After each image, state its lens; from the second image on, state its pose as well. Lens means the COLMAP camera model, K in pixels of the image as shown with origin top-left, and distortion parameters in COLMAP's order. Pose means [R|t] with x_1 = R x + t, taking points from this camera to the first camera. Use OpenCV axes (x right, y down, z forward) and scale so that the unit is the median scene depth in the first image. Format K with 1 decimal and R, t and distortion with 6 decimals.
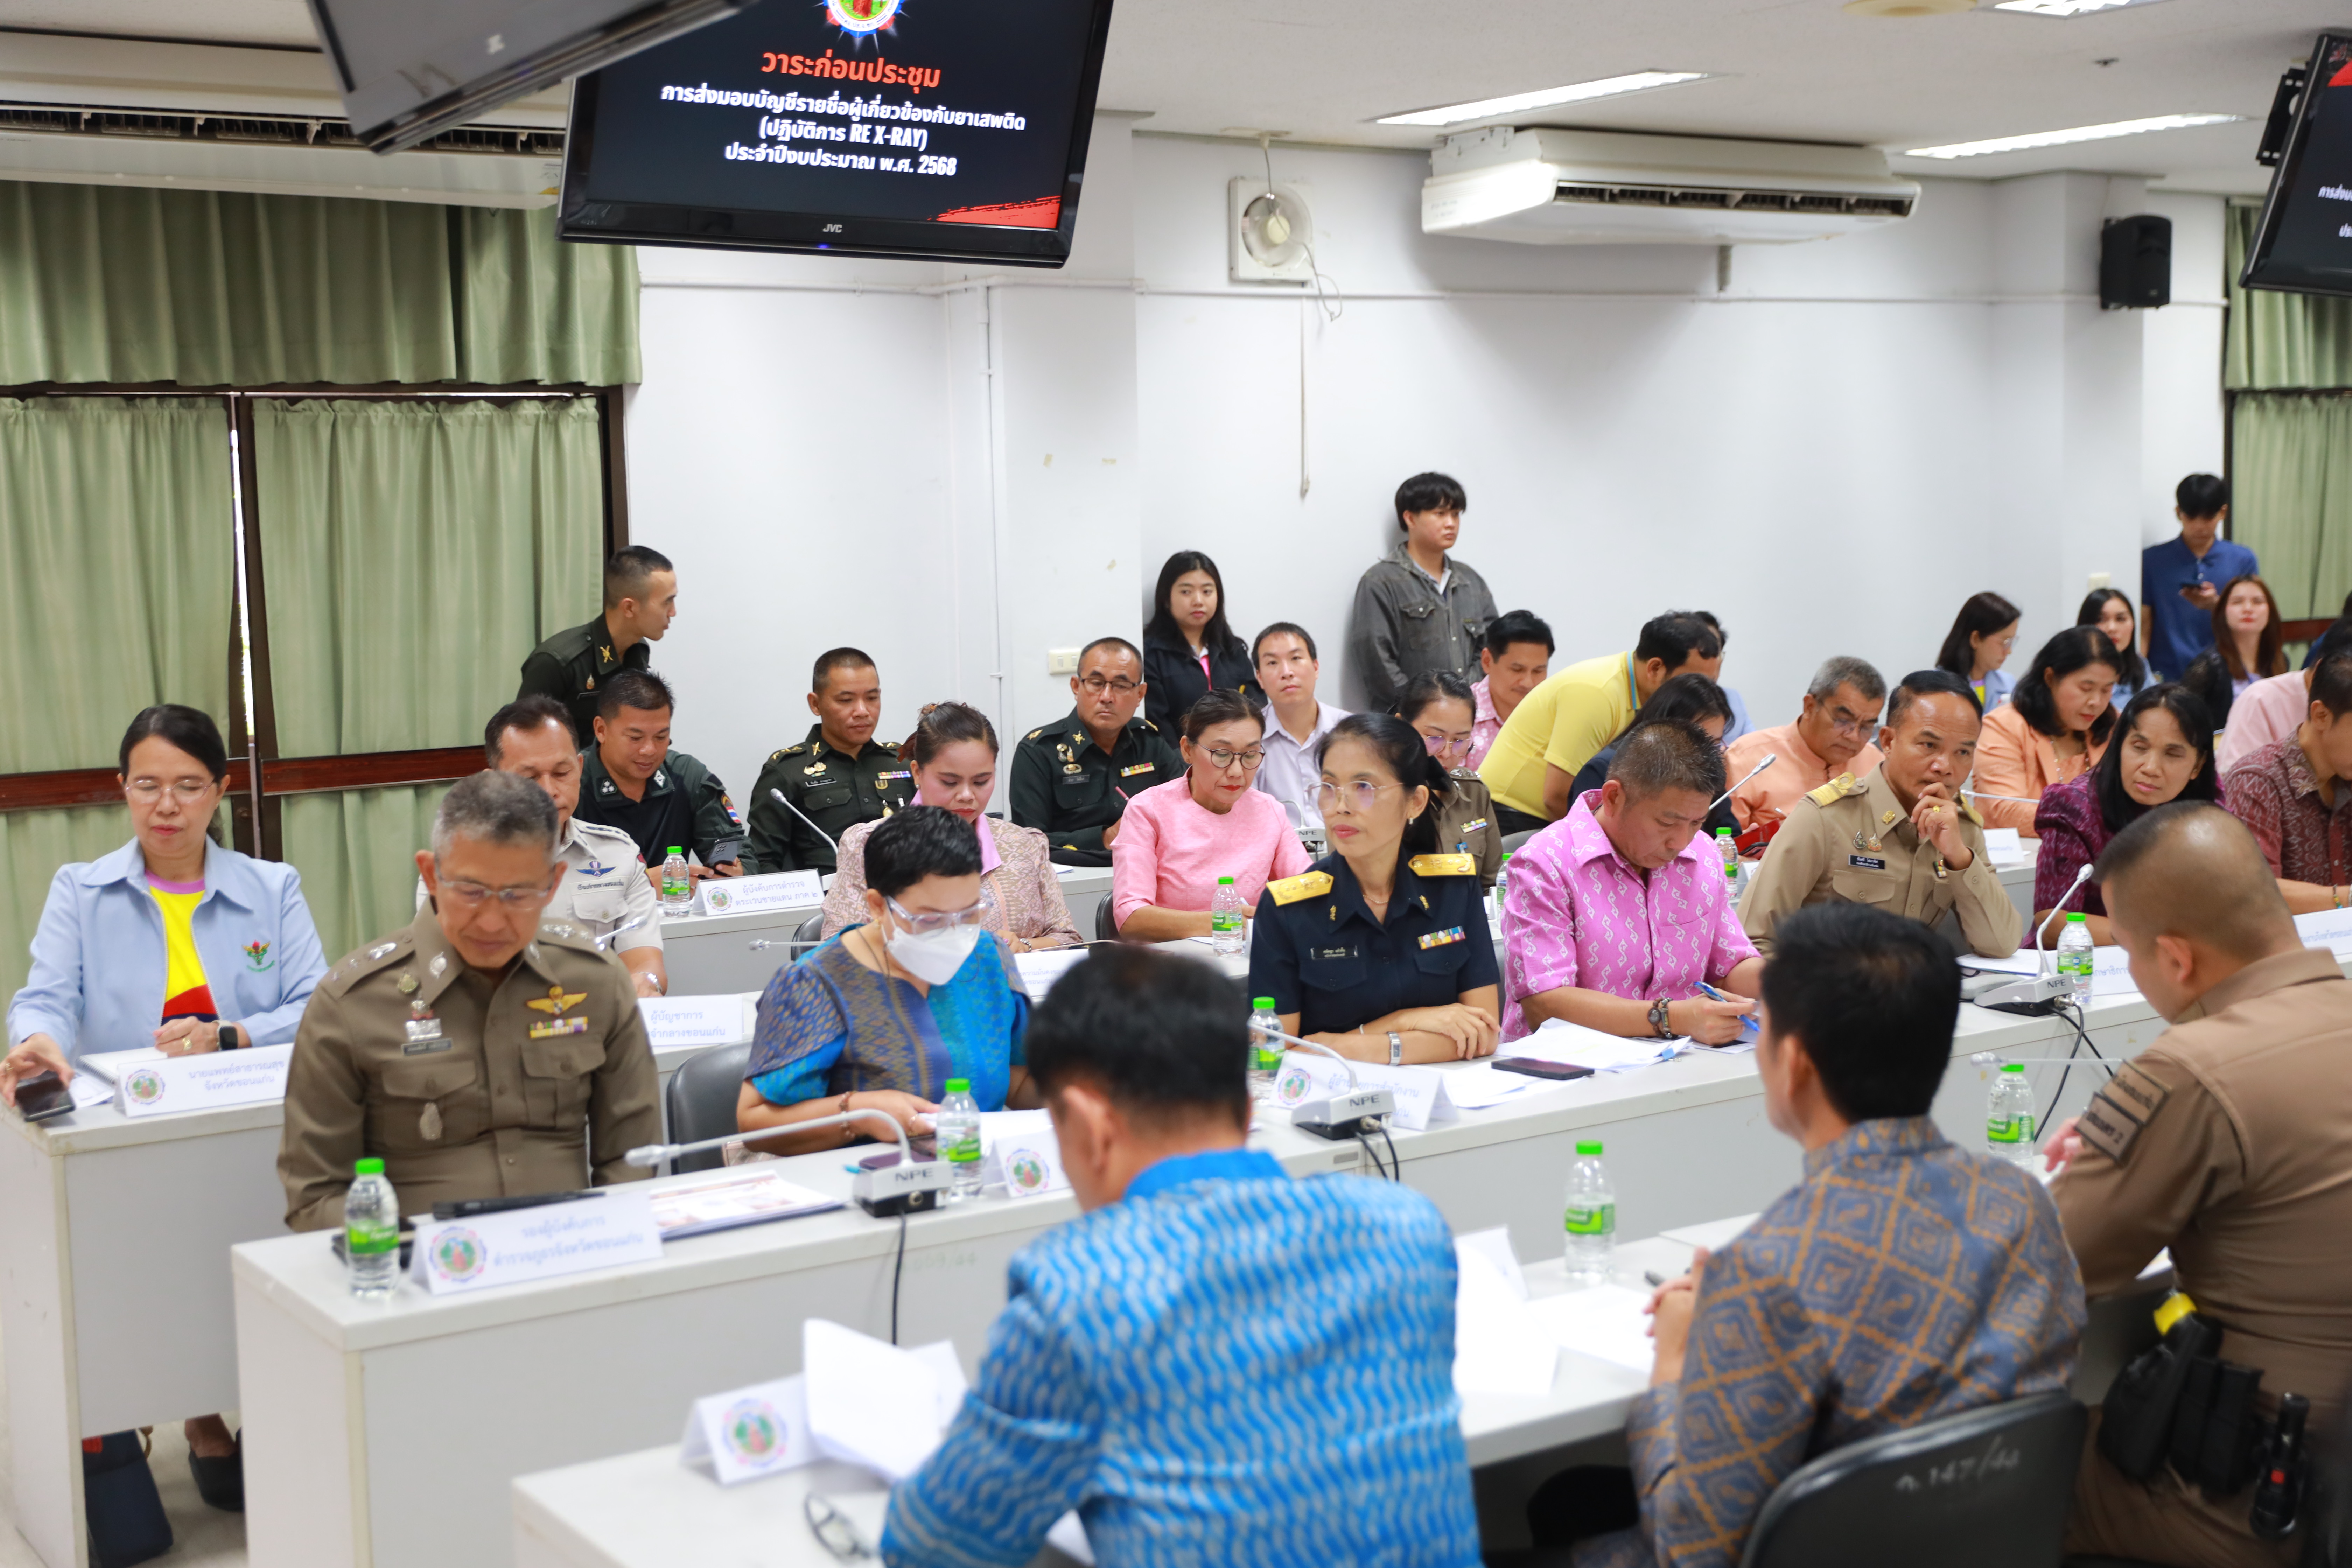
lens RADIAL K [[2888.0, 0, 1176.0], [0, 2888.0, 784.0], [0, 0, 1]] dist [0.002718, -0.012668]
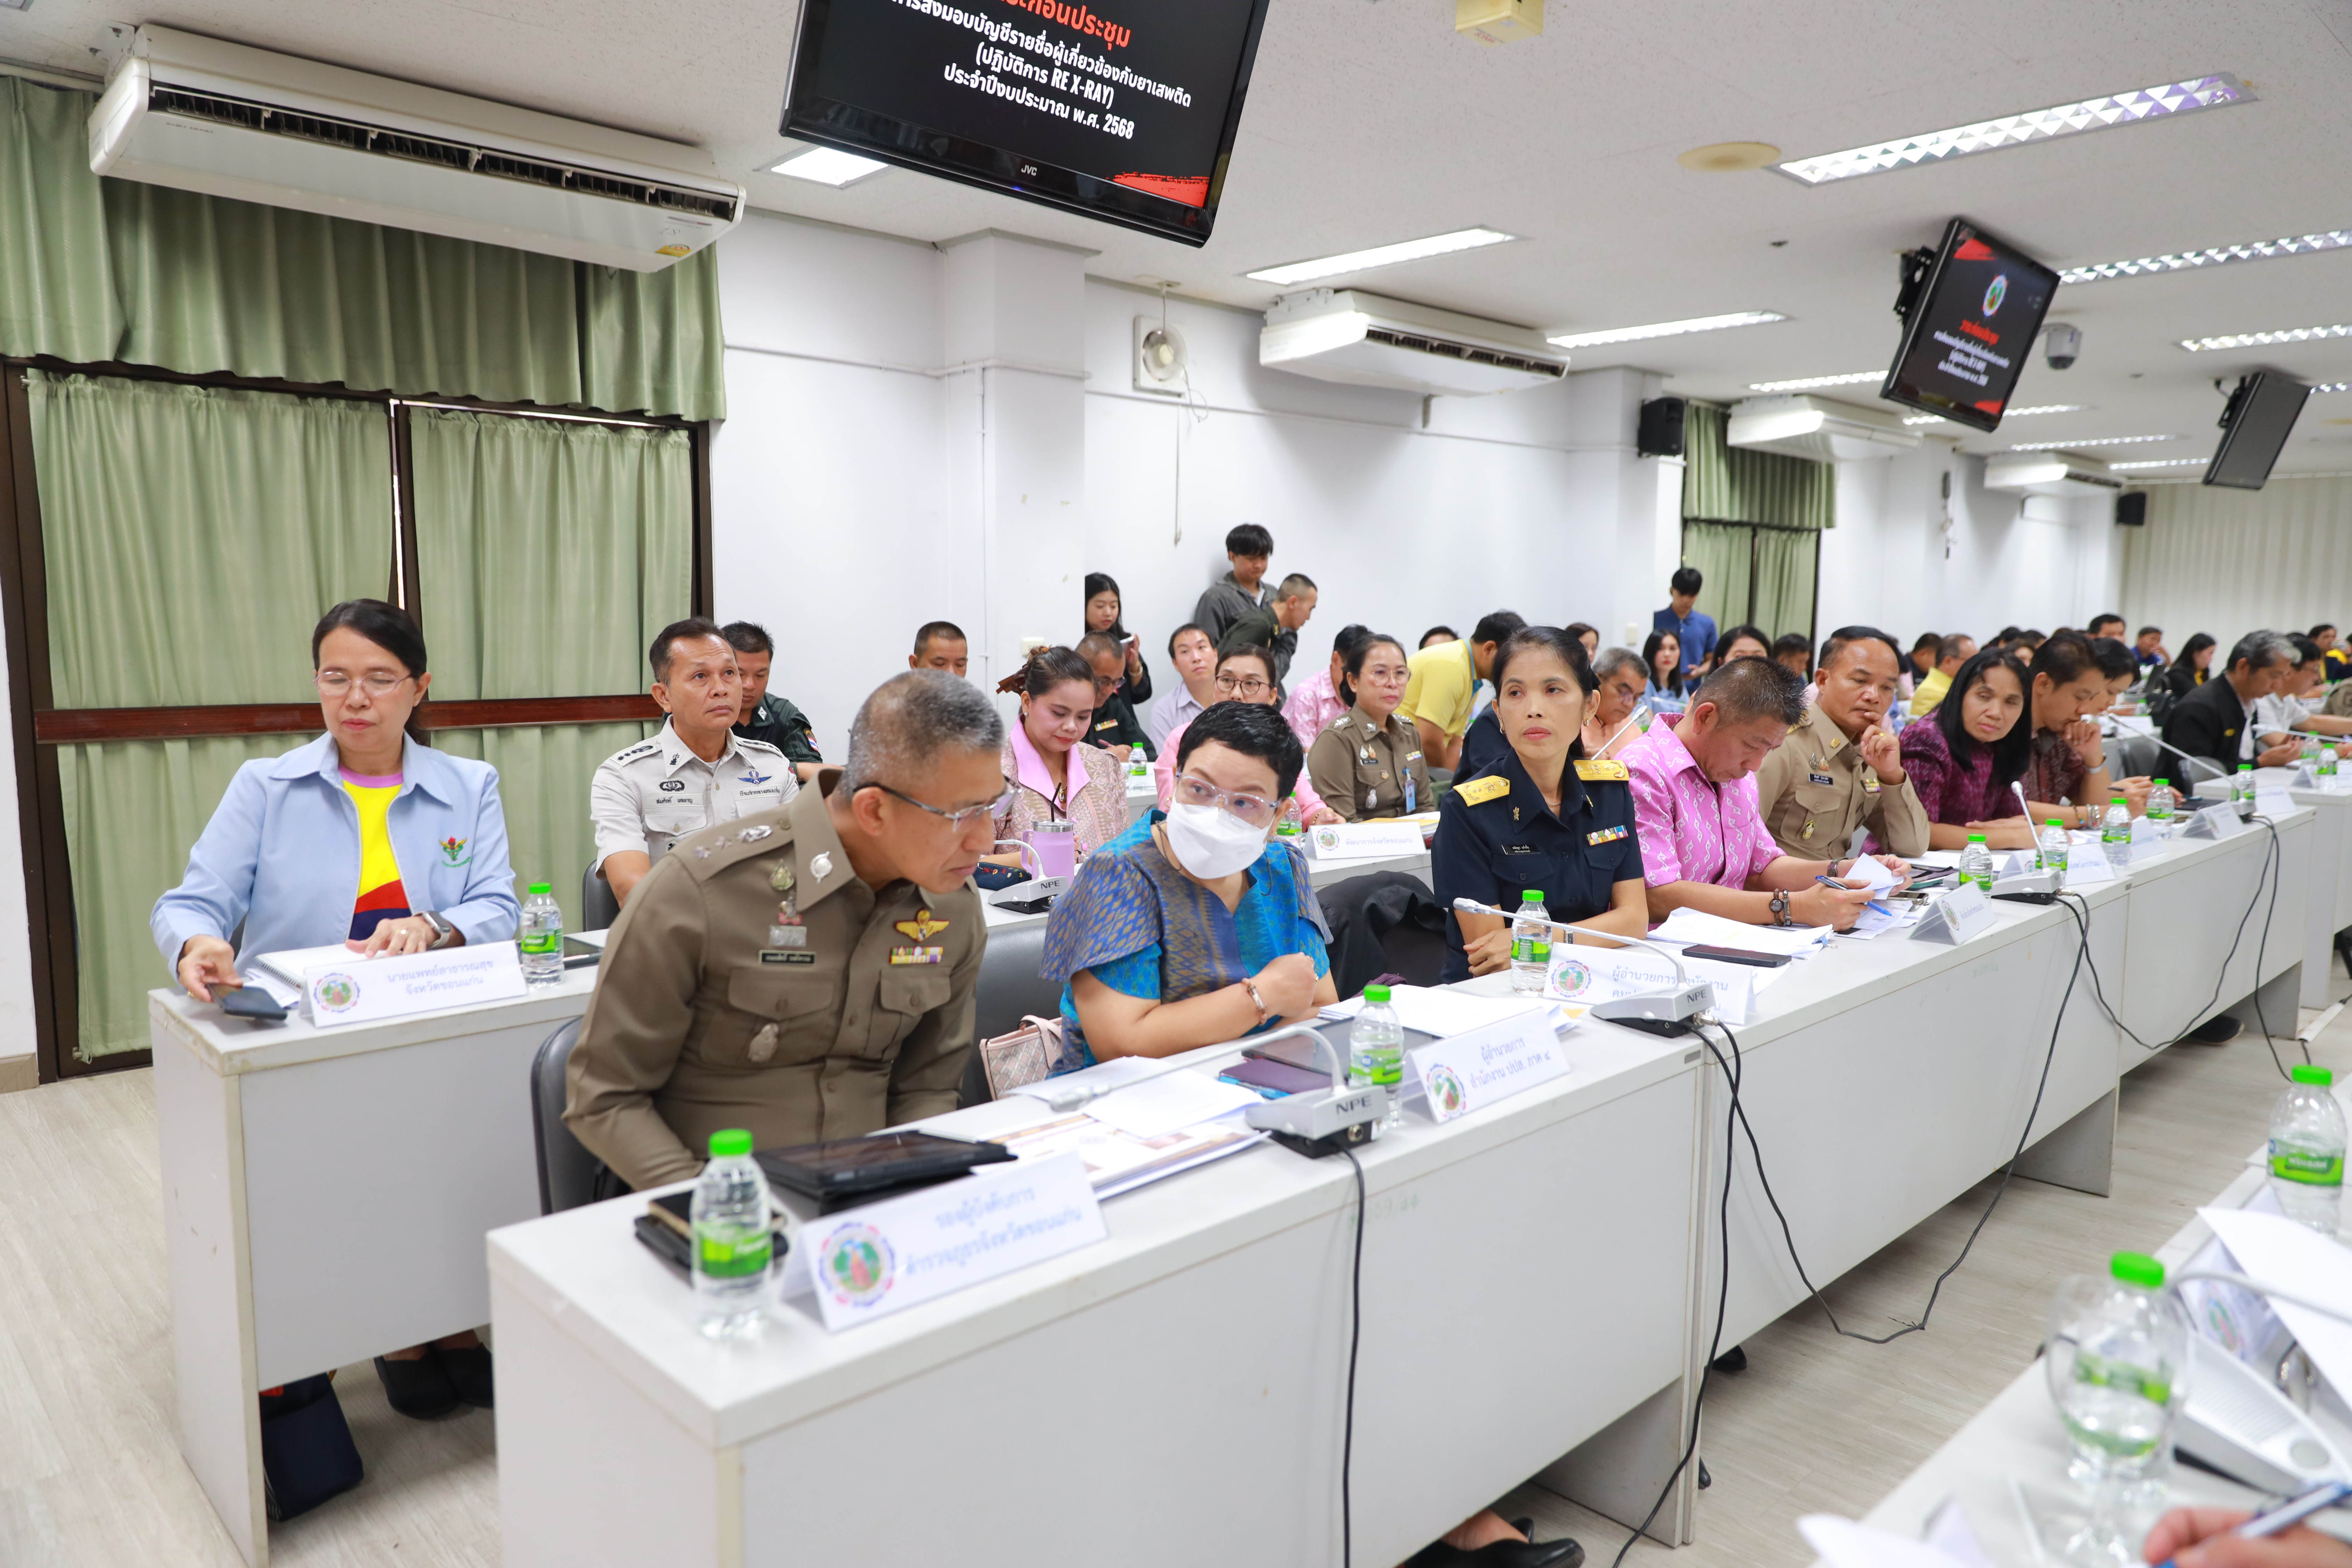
lens RADIAL K [[1563.1, 0, 1176.0], [0, 1563.1, 784.0], [0, 0, 1]] dist [-0.006546, 0.002573]
pose [[0.985013, 0.008793, 0.172254, -0.137580], [-0.009613, 0.999946, 0.003927, 0.026404], [-0.172210, -0.005524, 0.985045, 0.356593]]
